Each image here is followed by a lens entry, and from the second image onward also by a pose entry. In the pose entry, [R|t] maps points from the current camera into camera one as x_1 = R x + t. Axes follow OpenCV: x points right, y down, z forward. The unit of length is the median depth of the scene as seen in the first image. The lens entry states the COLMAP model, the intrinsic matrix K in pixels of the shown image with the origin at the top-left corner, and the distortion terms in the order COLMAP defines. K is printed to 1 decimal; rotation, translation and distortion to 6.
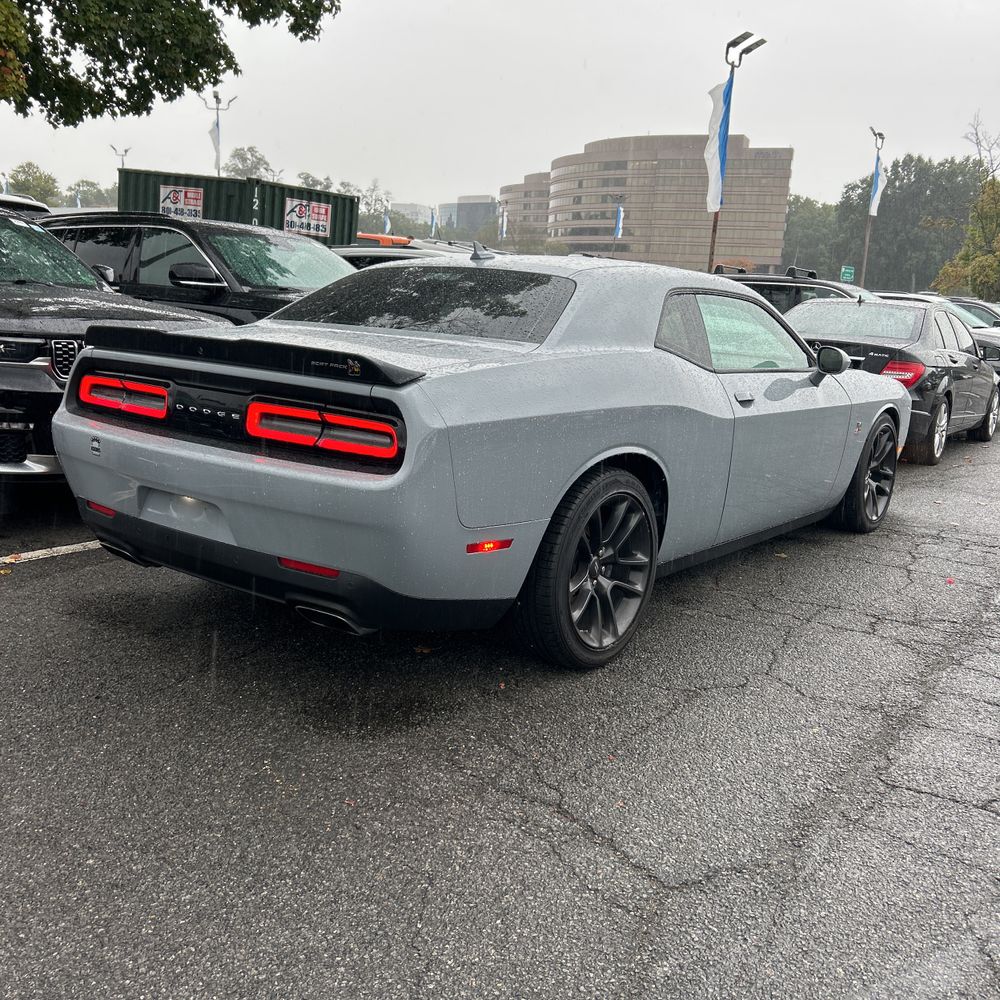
lens RADIAL K [[1030.7, 0, 534.5], [0, 1030.7, 500.8], [0, 0, 1]] dist [0.016869, -0.007450]
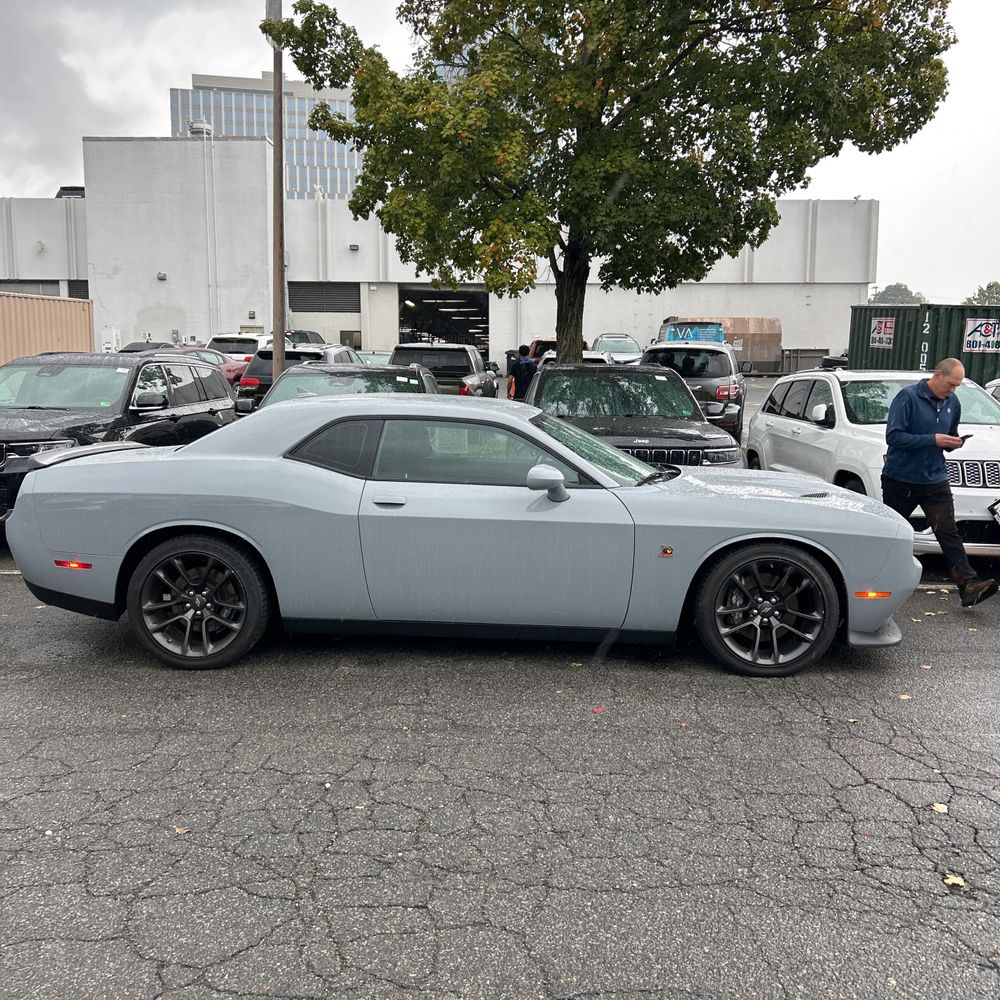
lens RADIAL K [[1033.1, 0, 518.1], [0, 1033.1, 497.6], [0, 0, 1]] dist [0.115144, -0.285387]
pose [[0.568144, 0.044030, -0.821750, 0.334322], [-0.141676, 0.988891, -0.044966, -0.017569], [0.810642, 0.141970, 0.568071, 0.105651]]
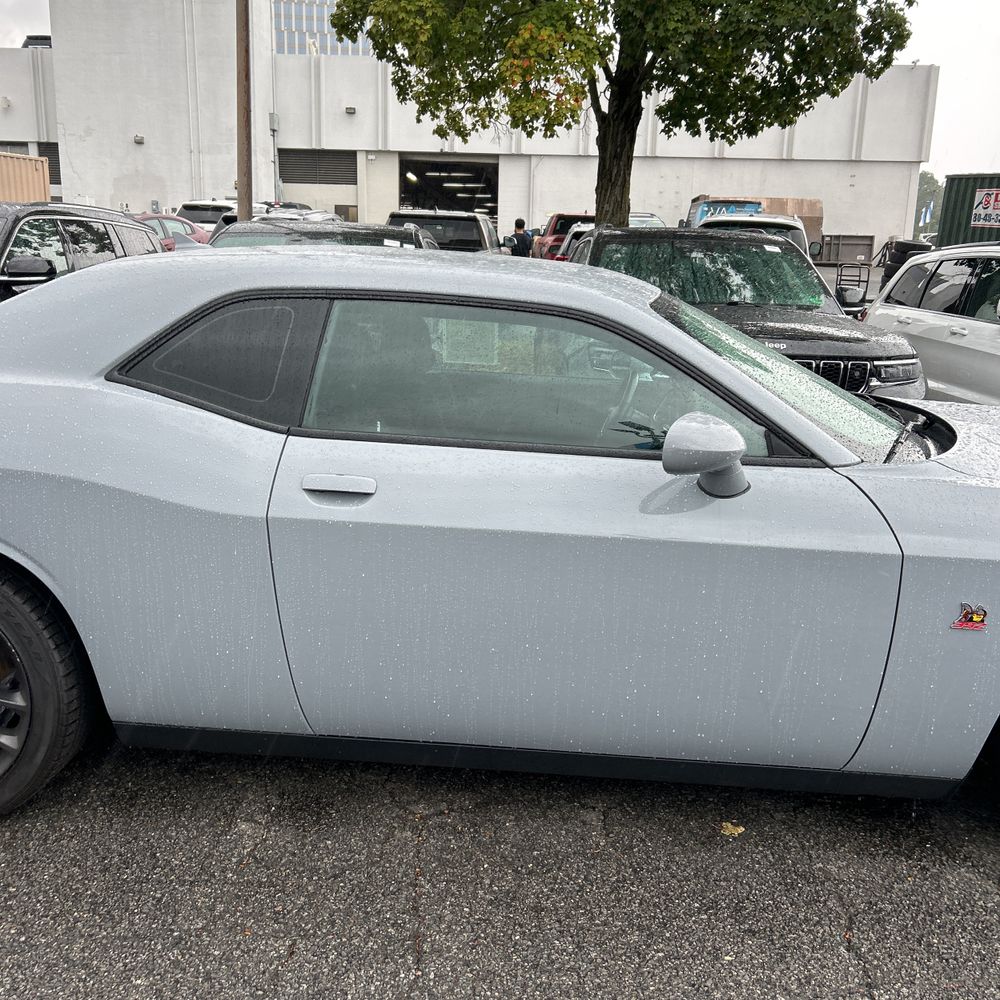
lens RADIAL K [[1030.0, 0, 500.0], [0, 1030.0, 500.0], [0, 0, 1]] dist [0.024518, -0.011657]
pose [[0.552235, 0.146235, -0.820763, 0.177470], [-0.163636, 0.984358, 0.065283, -0.035999], [0.817472, 0.098255, 0.567526, 0.193259]]
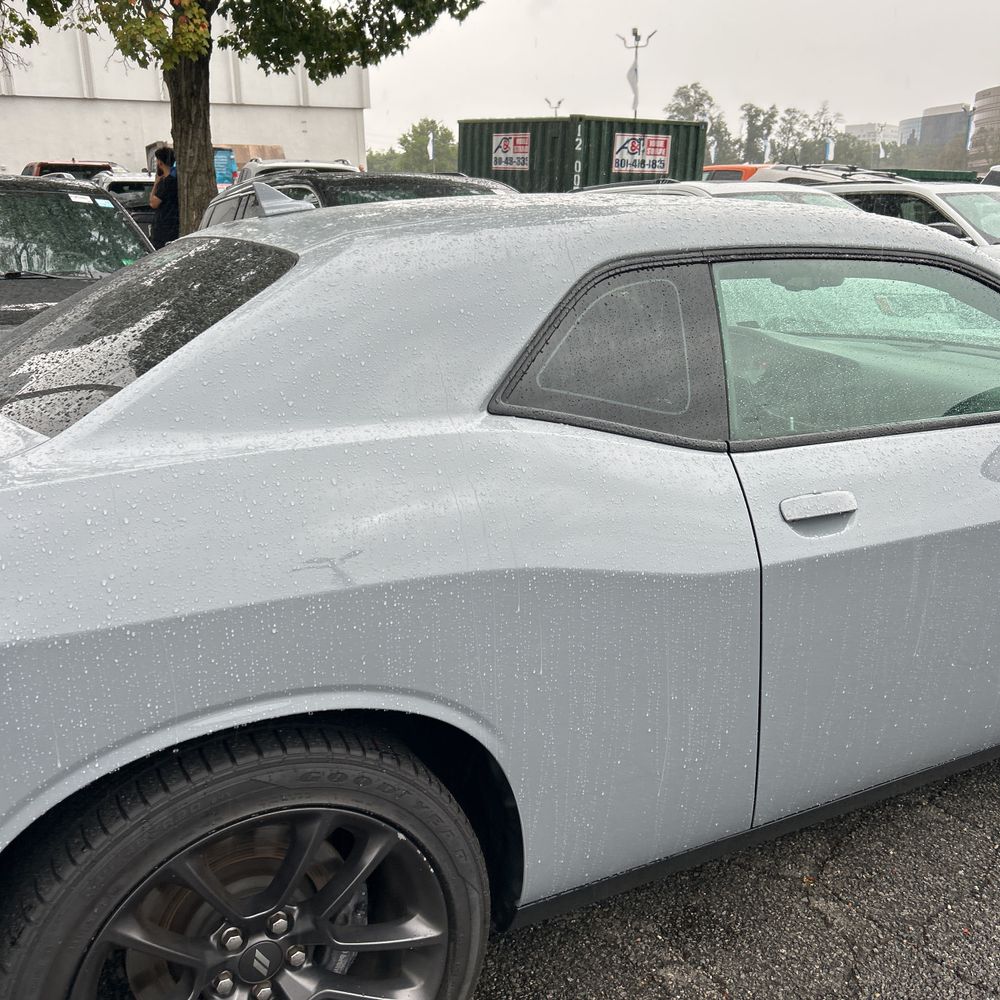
lens RADIAL K [[1027.0, 0, 496.2], [0, 1027.0, 511.3], [0, 0, 1]] dist [0.008695, 0.026456]
pose [[0.897642, 0.053138, -0.437510, 0.067782], [-0.023394, 0.997050, 0.073099, -0.031947], [0.440104, -0.055382, 0.896237, 0.145039]]
